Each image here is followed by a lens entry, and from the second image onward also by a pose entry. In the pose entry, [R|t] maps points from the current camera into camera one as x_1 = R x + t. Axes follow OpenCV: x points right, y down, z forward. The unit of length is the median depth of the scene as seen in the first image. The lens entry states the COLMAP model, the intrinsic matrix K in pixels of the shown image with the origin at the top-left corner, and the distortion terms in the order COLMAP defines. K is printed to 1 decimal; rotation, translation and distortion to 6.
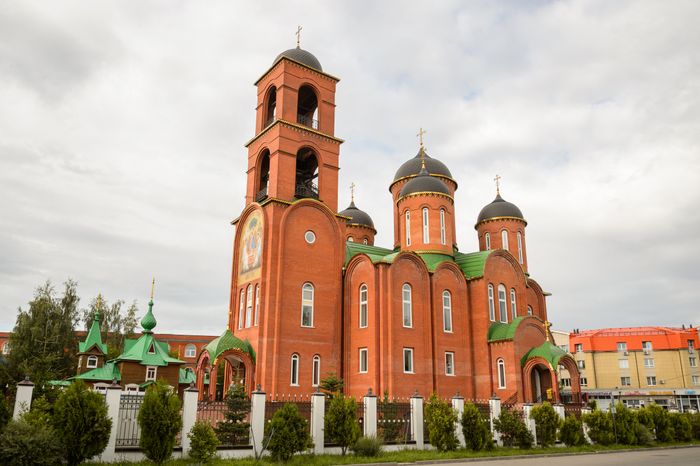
lens RADIAL K [[565.0, 0, 350.0], [0, 565.0, 233.7], [0, 0, 1]] dist [-0.034167, 0.001002]
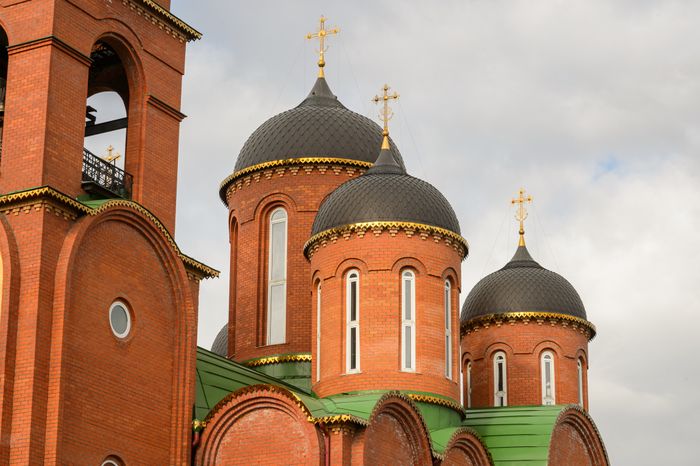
lens RADIAL K [[1801.2, 0, 354.1], [0, 1801.2, 235.2], [0, 0, 1]] dist [-0.137787, 0.000000]
pose [[0.908266, 0.133535, 0.396512, -0.361229], [-0.122667, 0.991044, -0.052771, -0.003717], [-0.400008, -0.000709, 0.916512, -0.004822]]
